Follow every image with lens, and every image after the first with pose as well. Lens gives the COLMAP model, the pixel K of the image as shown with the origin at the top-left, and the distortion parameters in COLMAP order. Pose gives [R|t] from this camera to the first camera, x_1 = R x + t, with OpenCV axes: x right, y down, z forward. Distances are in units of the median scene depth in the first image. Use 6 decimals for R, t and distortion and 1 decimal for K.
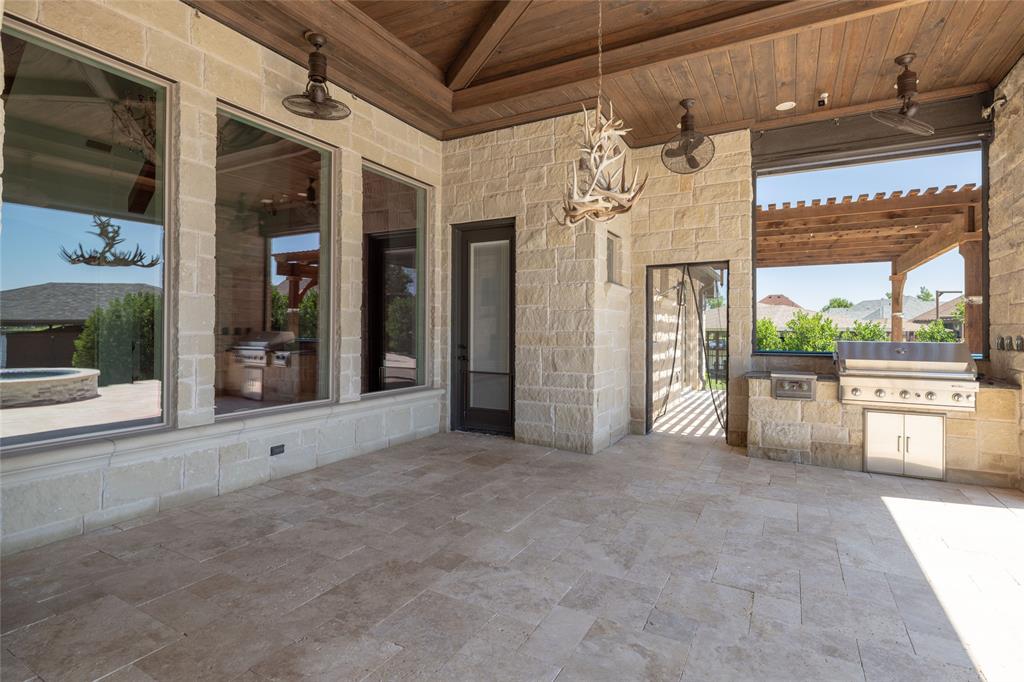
lens RADIAL K [[493.6, 0, 513.1], [0, 493.6, 332.1], [0, 0, 1]] dist [-0.005482, -0.000067]
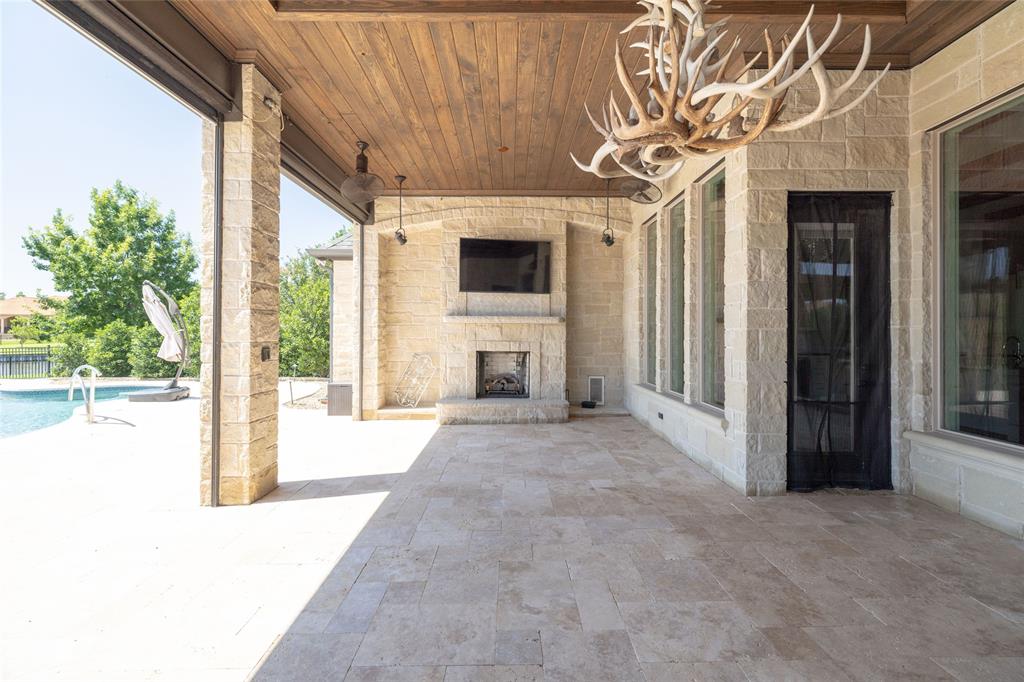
lens RADIAL K [[426.3, 0, 509.8], [0, 426.3, 335.2], [0, 0, 1]] dist [-0.001288, 0.000898]
pose [[-0.873088, -0.003858, -0.487547, 0.697476], [-0.008480, 0.999938, 0.007274, -0.040936], [0.487489, 0.010486, -0.873066, 1.594862]]
